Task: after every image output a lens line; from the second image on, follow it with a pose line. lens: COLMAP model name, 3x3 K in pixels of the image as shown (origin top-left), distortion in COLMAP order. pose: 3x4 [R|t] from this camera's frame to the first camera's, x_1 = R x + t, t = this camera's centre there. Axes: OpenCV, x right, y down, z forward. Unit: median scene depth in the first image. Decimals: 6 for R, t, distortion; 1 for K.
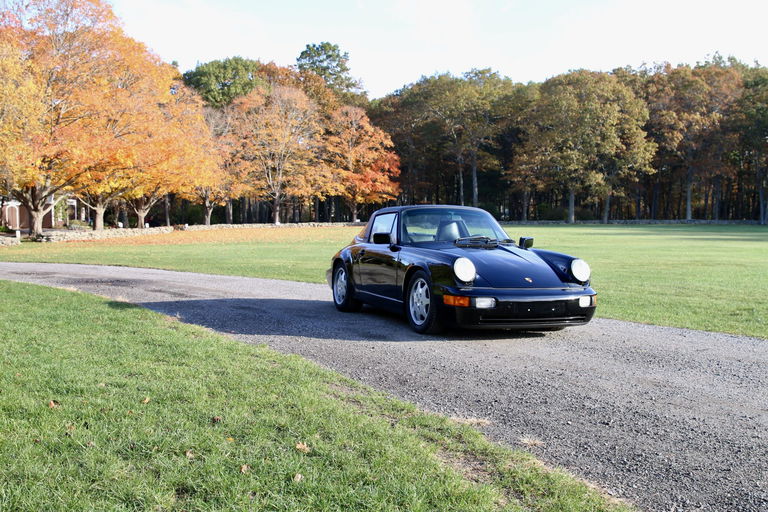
lens RADIAL K [[838.8, 0, 381.5], [0, 838.8, 253.3], [0, 0, 1]] dist [-0.083736, 0.000000]
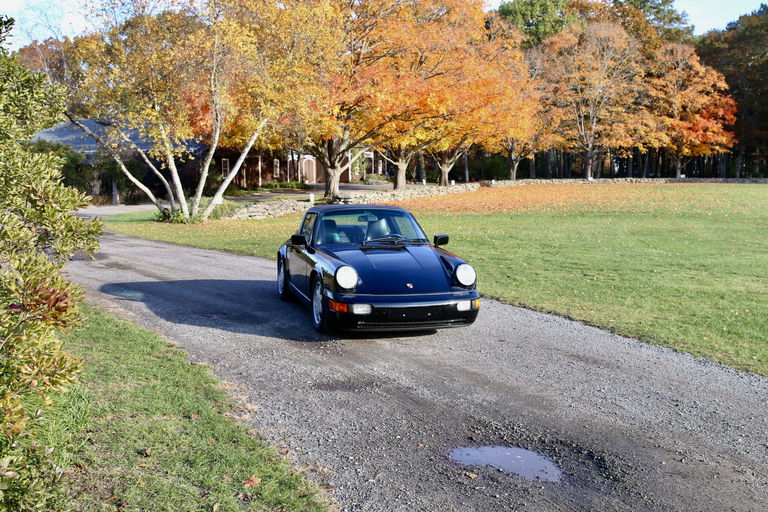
lens RADIAL K [[838.8, 0, 386.4], [0, 838.8, 255.7], [0, 0, 1]] dist [-0.083736, 0.000000]
pose [[0.945322, 0.035281, -0.324225, -0.057347], [-0.014887, 0.997763, 0.065168, -0.012906], [0.325799, -0.056778, 0.943732, 0.137088]]
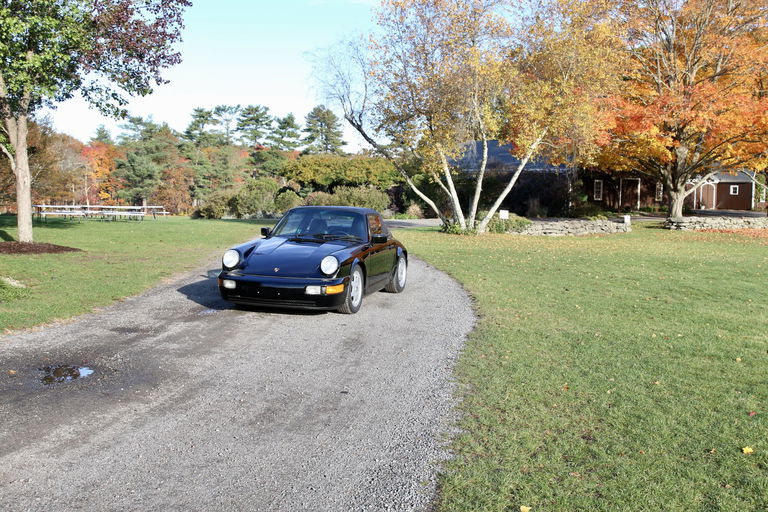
lens RADIAL K [[838.8, 0, 380.5], [0, 838.8, 258.7], [0, 0, 1]] dist [-0.083736, 0.000000]
pose [[0.645918, 0.082058, -0.758984, 0.019647], [-0.056248, 0.996619, 0.059882, -0.012175], [0.761332, 0.004012, 0.648350, 0.170188]]
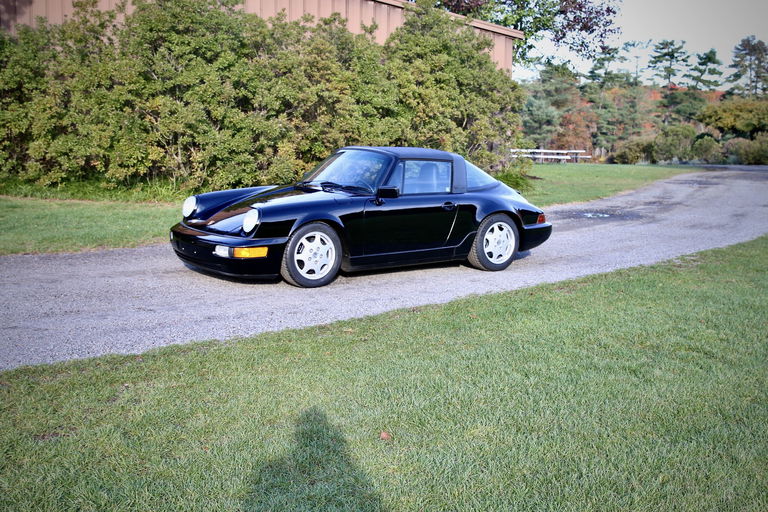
lens RADIAL K [[982.9, 0, 388.1], [0, 982.9, 261.1], [0, 0, 1]] dist [-0.044612, 0.000000]
pose [[0.276660, 0.137304, -0.951108, 0.141941], [-0.055516, 0.990371, 0.126823, -0.008771], [0.959363, 0.017715, 0.281618, 0.088213]]
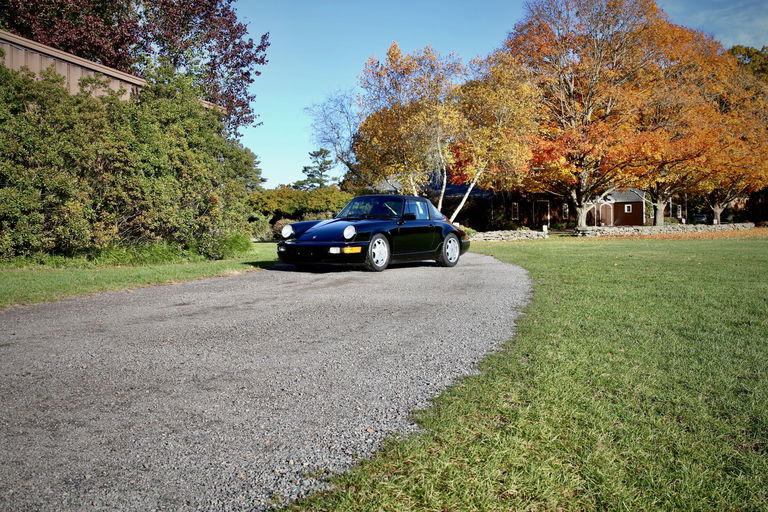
lens RADIAL K [[838.8, 0, 384.8], [0, 838.8, 257.4], [0, 0, 1]] dist [-0.083736, 0.000000]
pose [[0.729395, 0.022995, -0.683707, 0.089732], [-0.019567, 0.999727, 0.012749, 0.002670], [0.683813, 0.004079, 0.729646, 0.044633]]
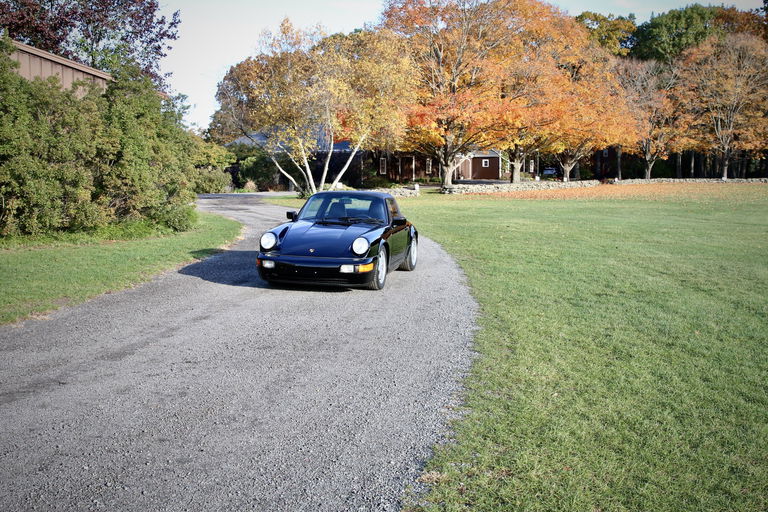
lens RADIAL K [[838.8, 0, 384.6], [0, 838.8, 251.2], [0, 0, 1]] dist [-0.083736, 0.000000]
pose [[0.835835, 0.061345, -0.545543, 0.105970], [-0.029666, 0.997332, 0.066696, -0.006447], [0.548179, -0.039563, 0.835425, -0.011051]]
